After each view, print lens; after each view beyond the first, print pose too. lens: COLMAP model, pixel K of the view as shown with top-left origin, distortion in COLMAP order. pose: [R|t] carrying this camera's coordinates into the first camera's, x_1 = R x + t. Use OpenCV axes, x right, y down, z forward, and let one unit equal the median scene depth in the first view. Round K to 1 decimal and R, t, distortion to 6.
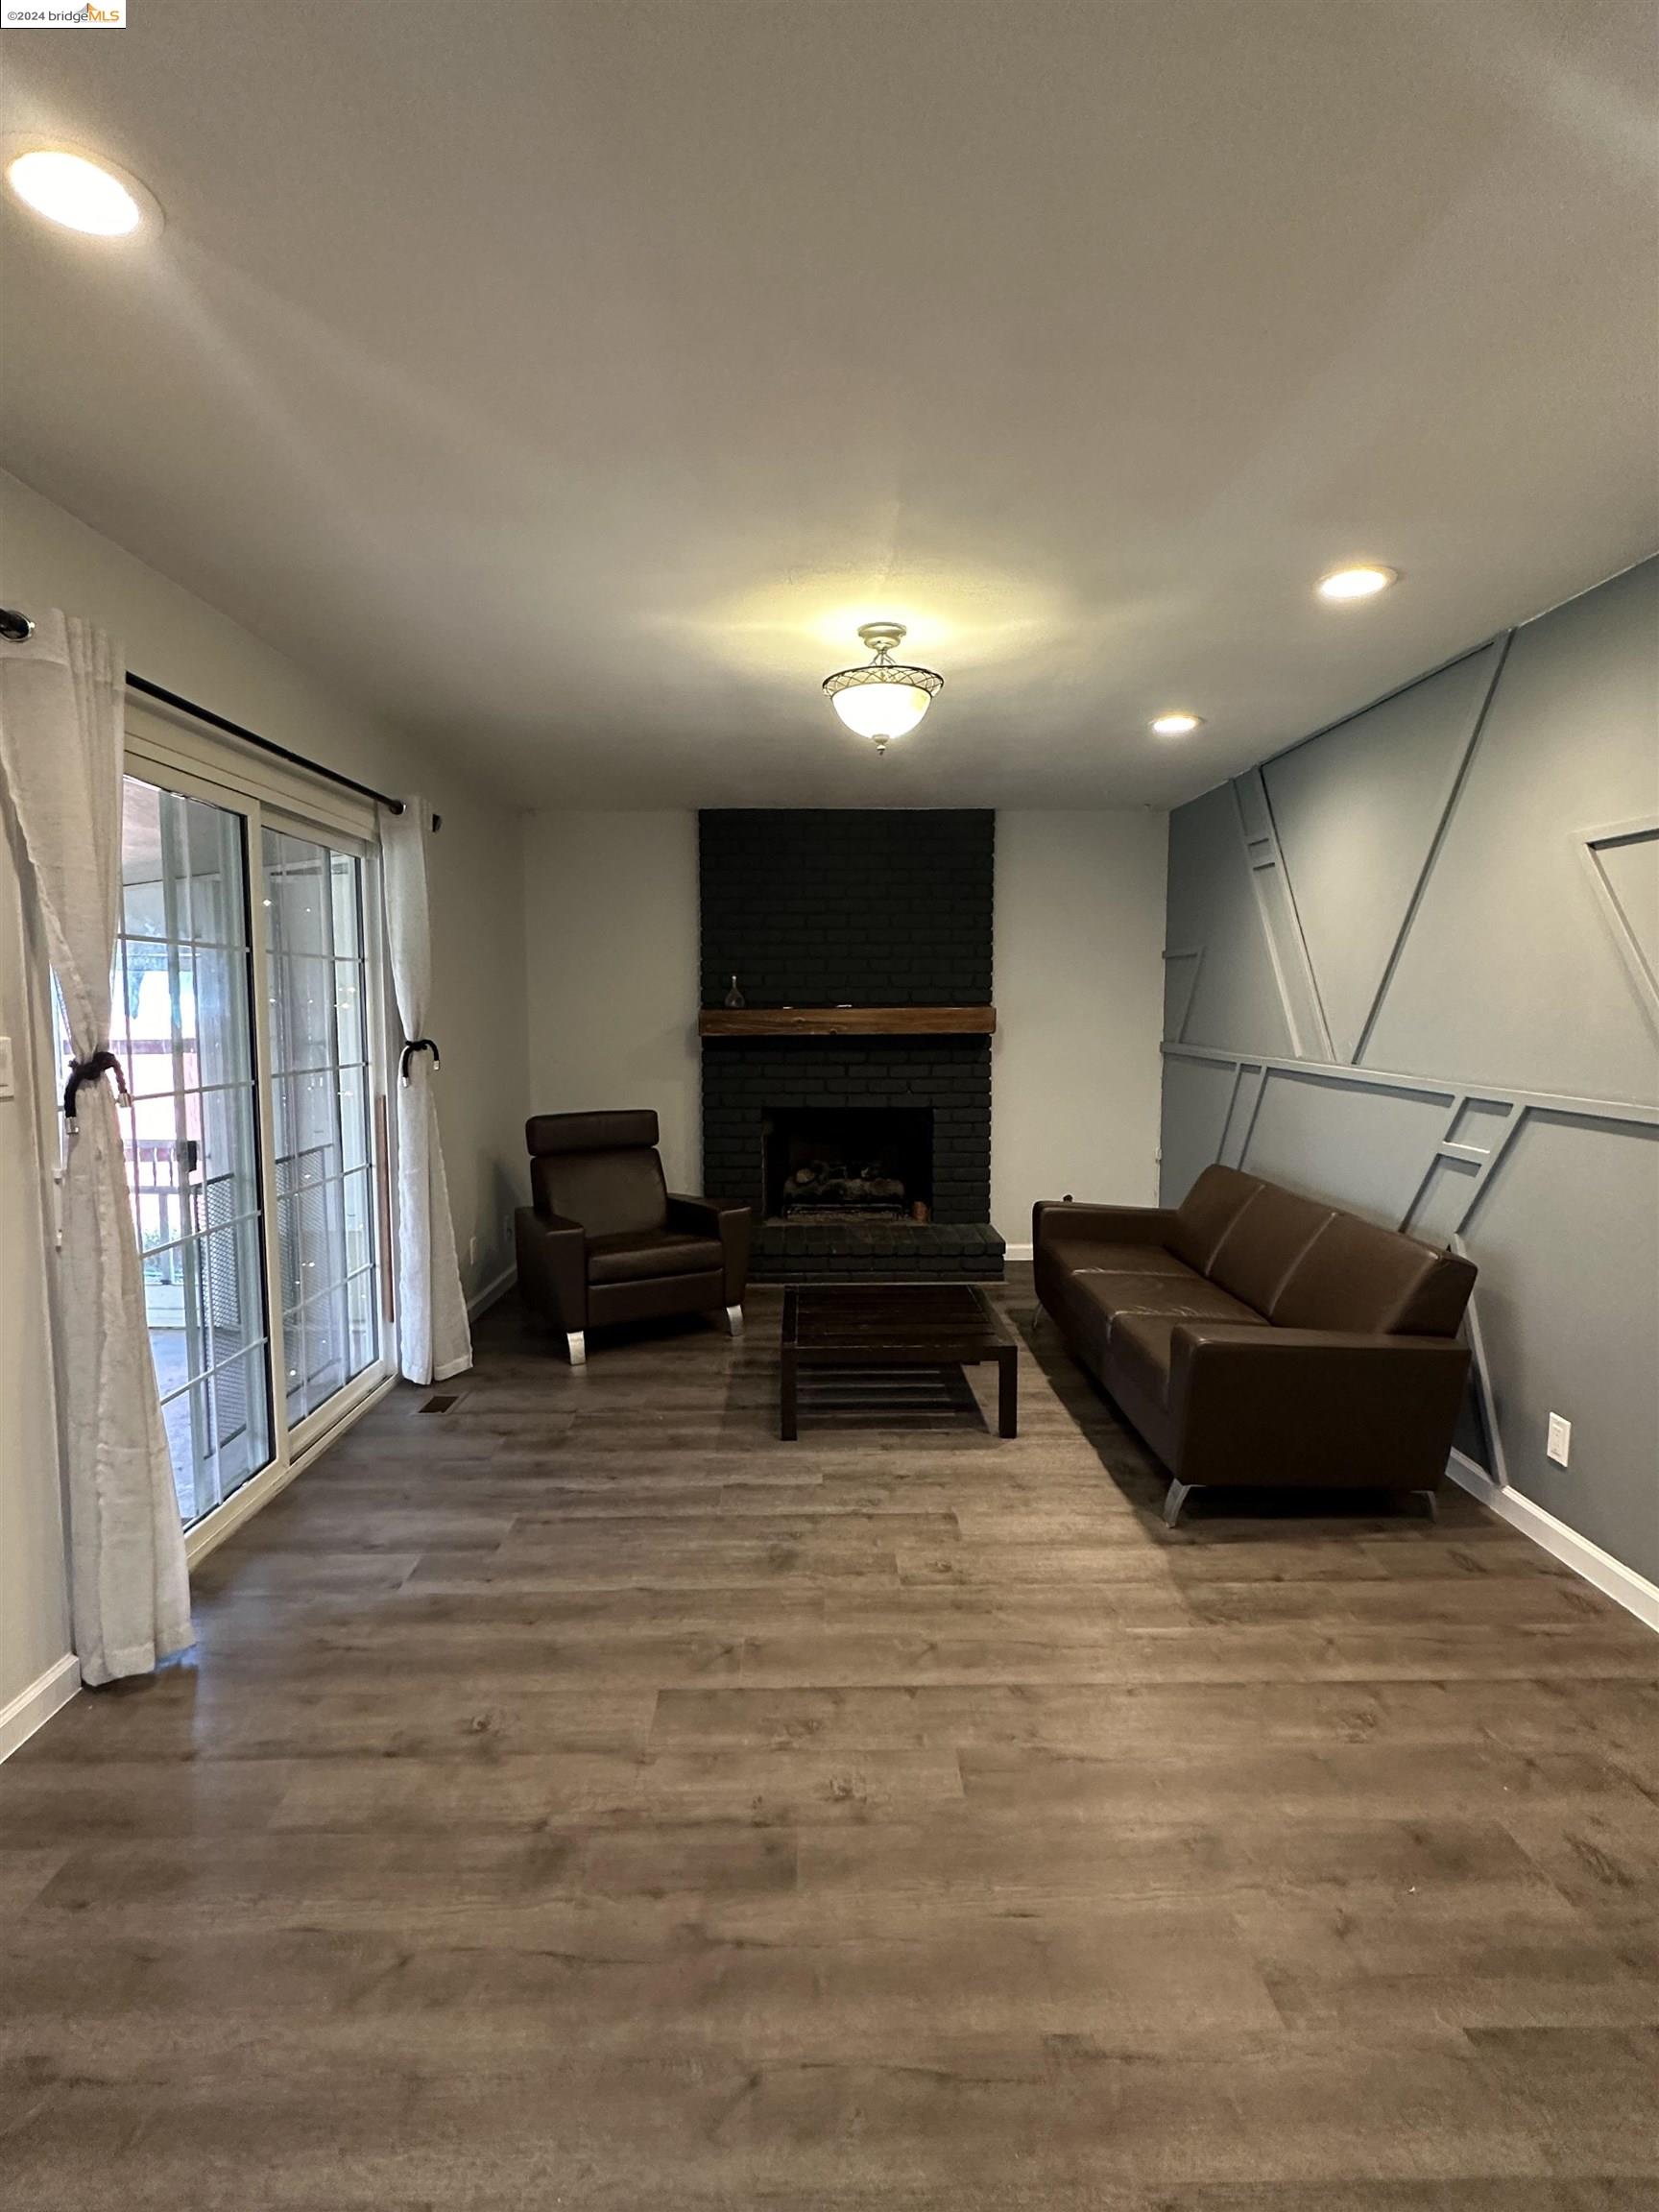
lens RADIAL K [[1080.4, 0, 830.5], [0, 1080.4, 1099.8], [0, 0, 1]] dist [-0.001403, -0.000166]
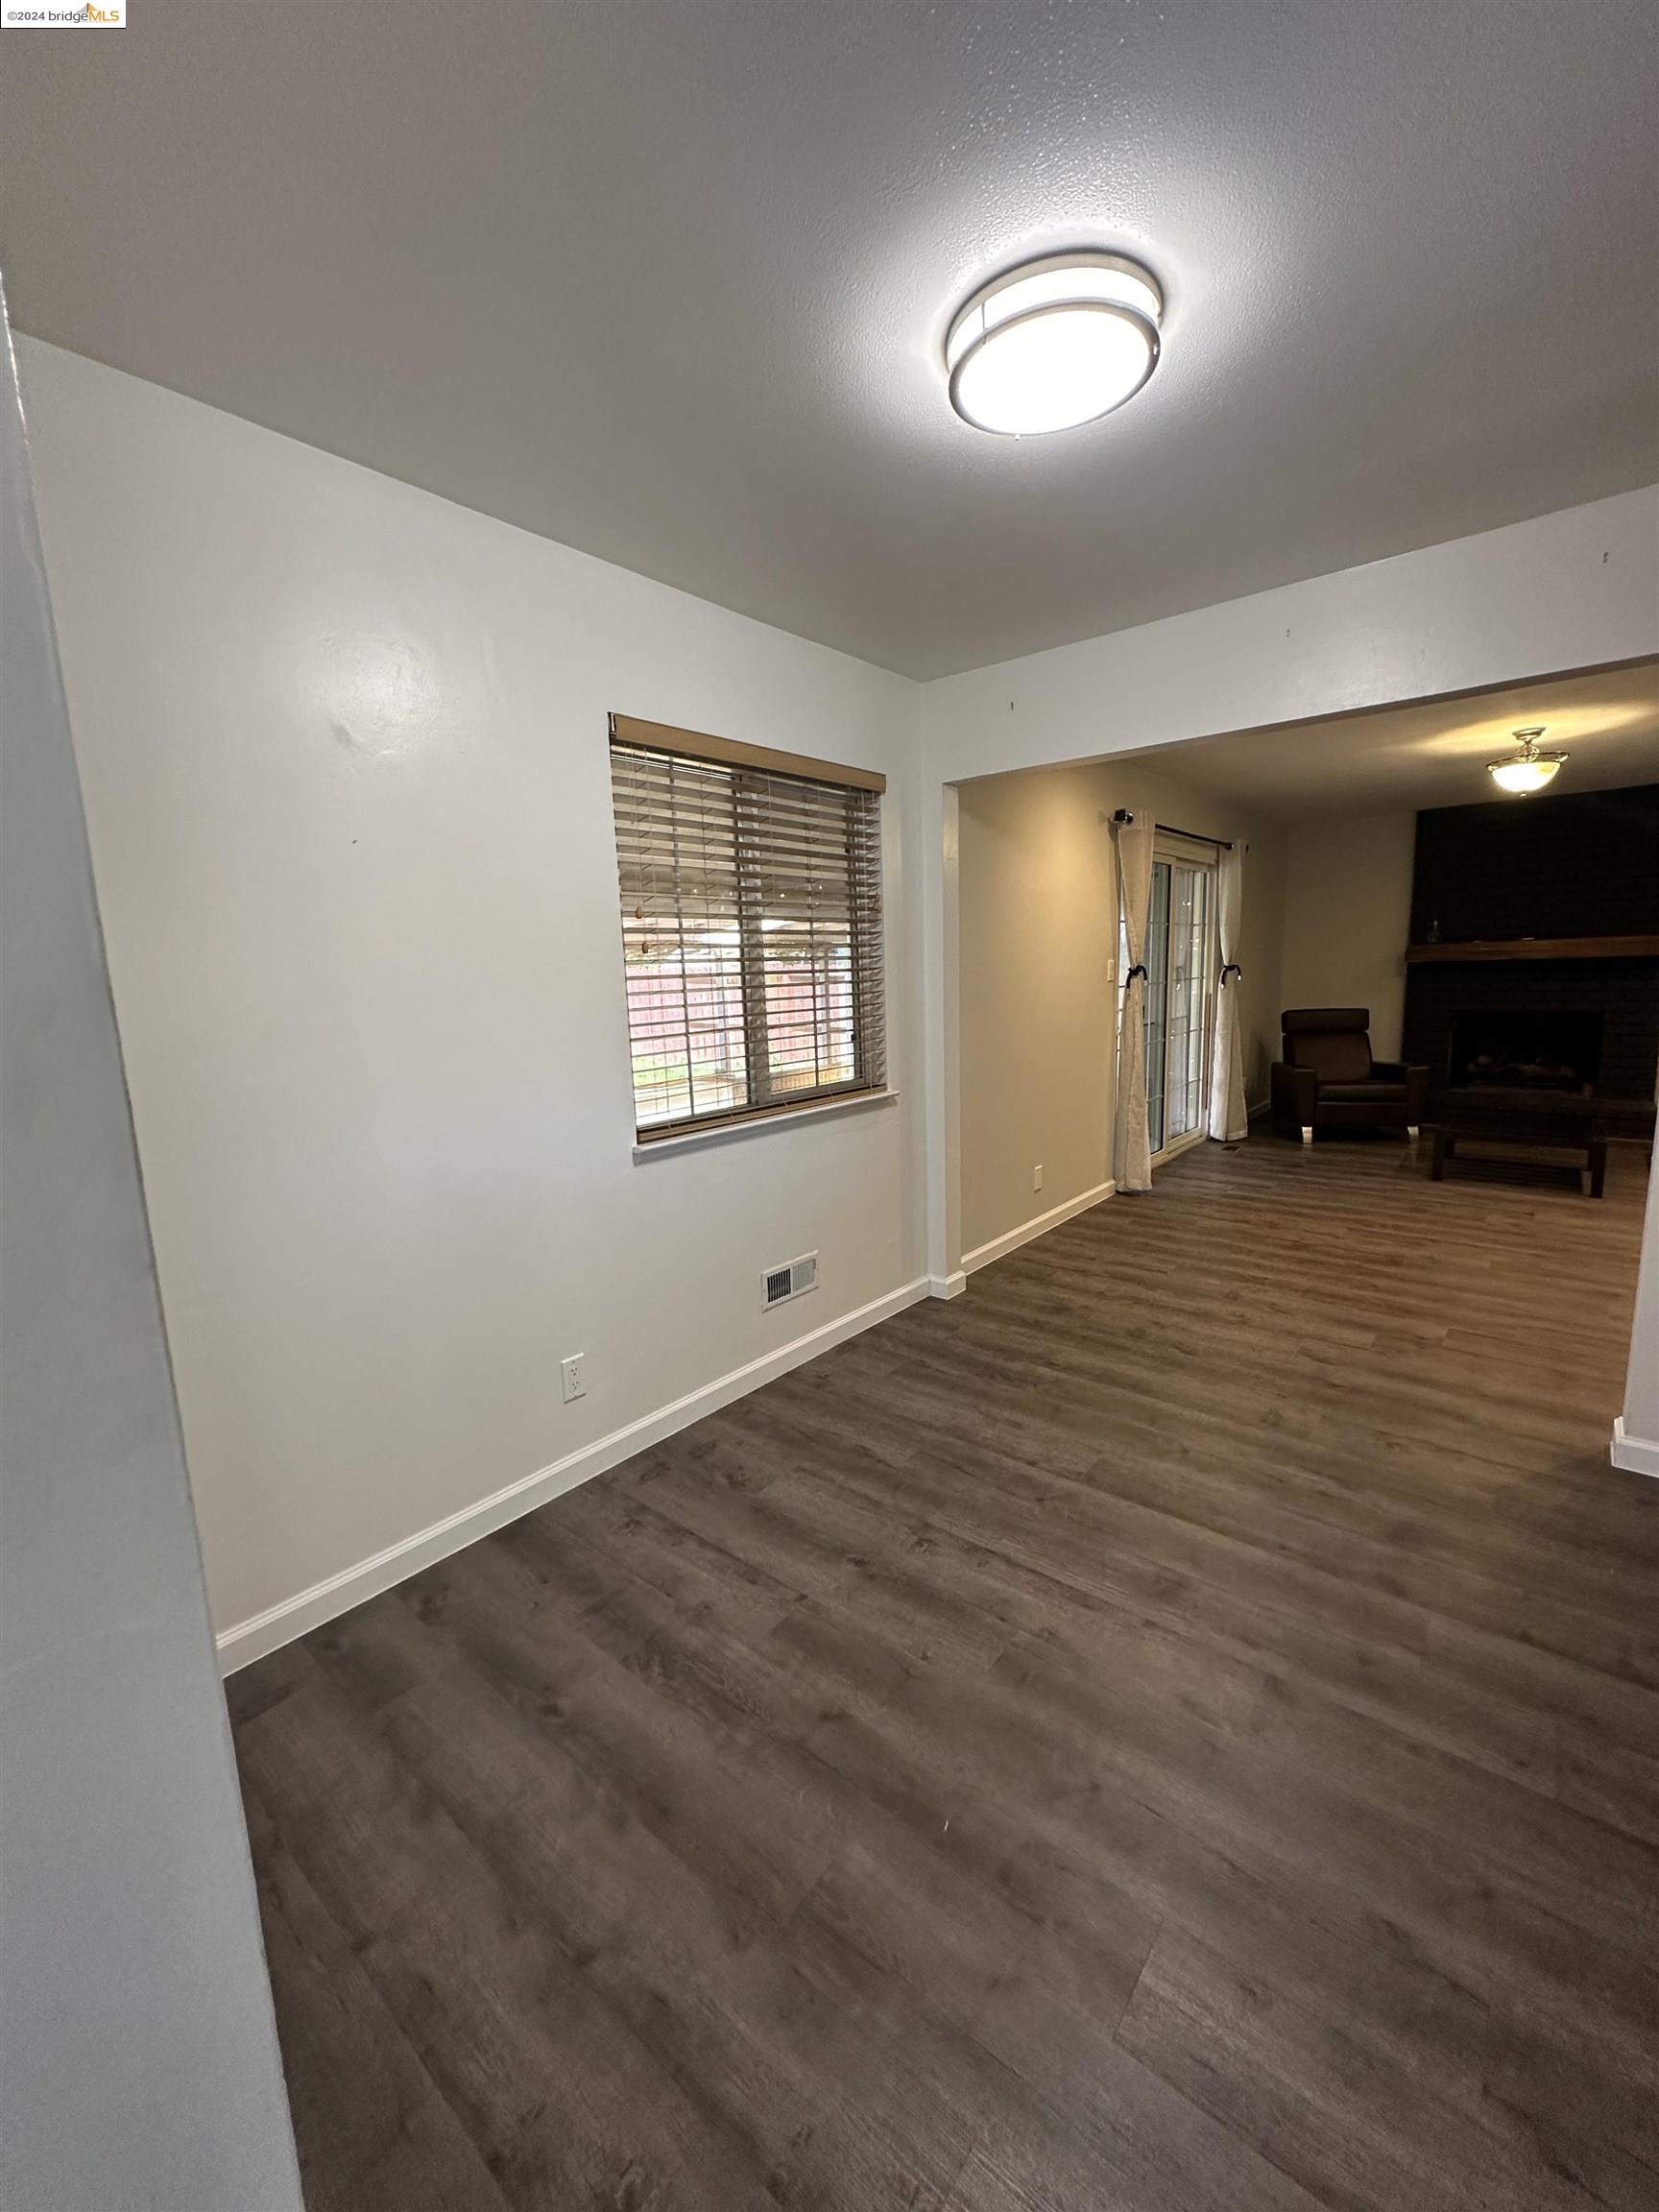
lens RADIAL K [[885.5, 0, 829.5], [0, 885.5, 1099.2], [0, 0, 1]] dist [-0.002263, 0.000231]
pose [[0.757069, 0.077214, -0.648756, 0.129457], [-0.027130, 0.995851, 0.086865, 0.068649], [0.652771, -0.048162, 0.756023, -0.713311]]
